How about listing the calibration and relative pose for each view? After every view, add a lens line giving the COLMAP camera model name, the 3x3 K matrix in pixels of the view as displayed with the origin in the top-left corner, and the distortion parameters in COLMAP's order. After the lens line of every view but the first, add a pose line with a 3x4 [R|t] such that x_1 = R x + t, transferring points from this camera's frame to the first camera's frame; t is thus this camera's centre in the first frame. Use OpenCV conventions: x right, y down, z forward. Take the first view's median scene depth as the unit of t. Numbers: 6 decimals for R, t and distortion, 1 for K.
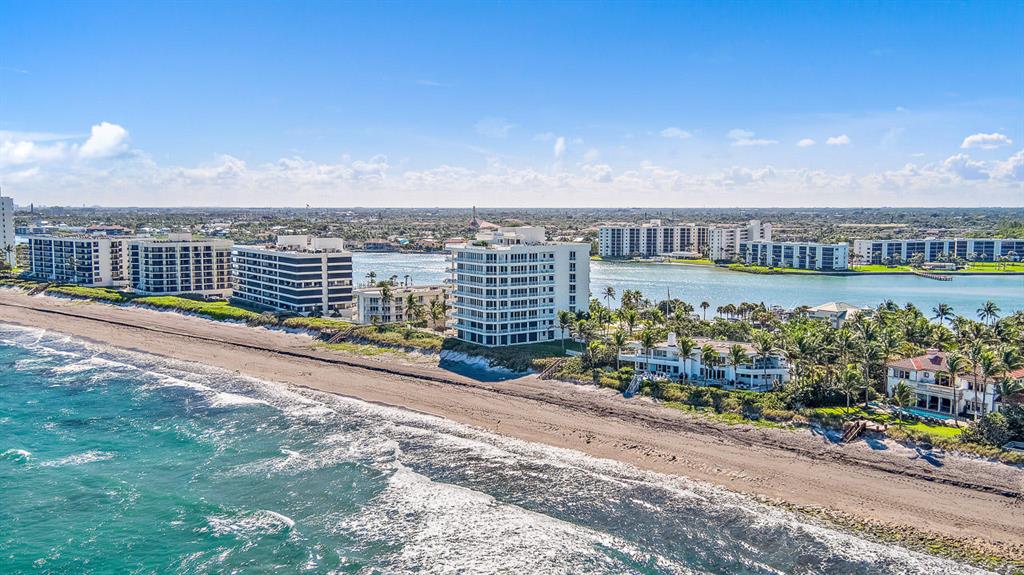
lens RADIAL K [[861.0, 0, 512.0], [0, 861.0, 287.5], [0, 0, 1]] dist [0.002956, 0.007313]
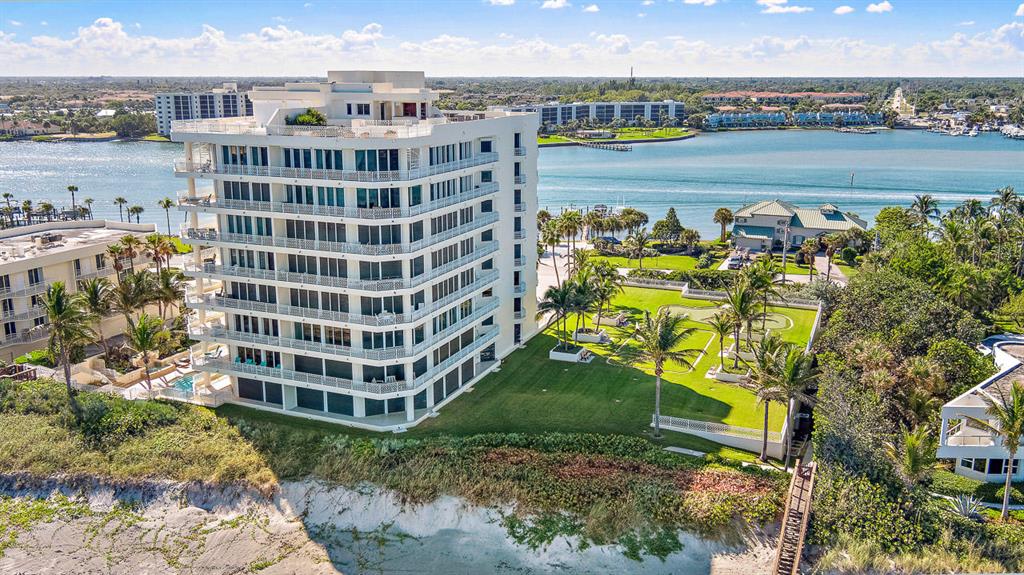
lens RADIAL K [[876.9, 0, 512.0], [0, 876.9, 287.5], [0, 0, 1]] dist [-0.003484, 0.009248]
pose [[0.839061, -0.125393, 0.529389, -0.045797], [0.048453, 0.986432, 0.156854, -0.010620], [-0.541875, -0.105960, 0.833753, 0.198320]]
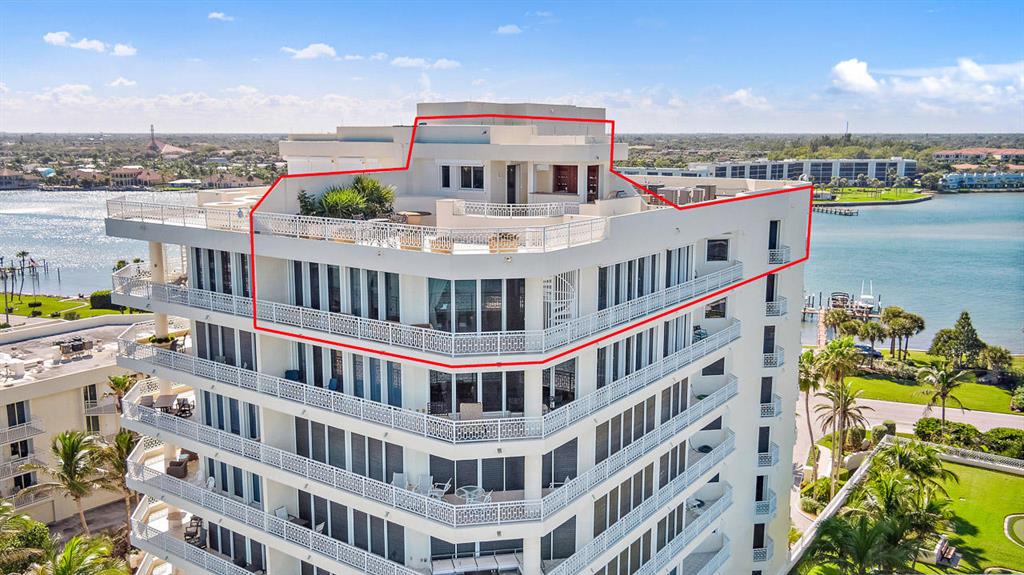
lens RADIAL K [[861.0, 0, 512.0], [0, 861.0, 287.5], [0, 0, 1]] dist [0.002956, 0.007313]
pose [[0.938856, -0.059794, 0.339077, -0.018299], [0.030964, 0.995477, 0.089812, -0.014060], [-0.342914, -0.073821, 0.936462, 0.248160]]
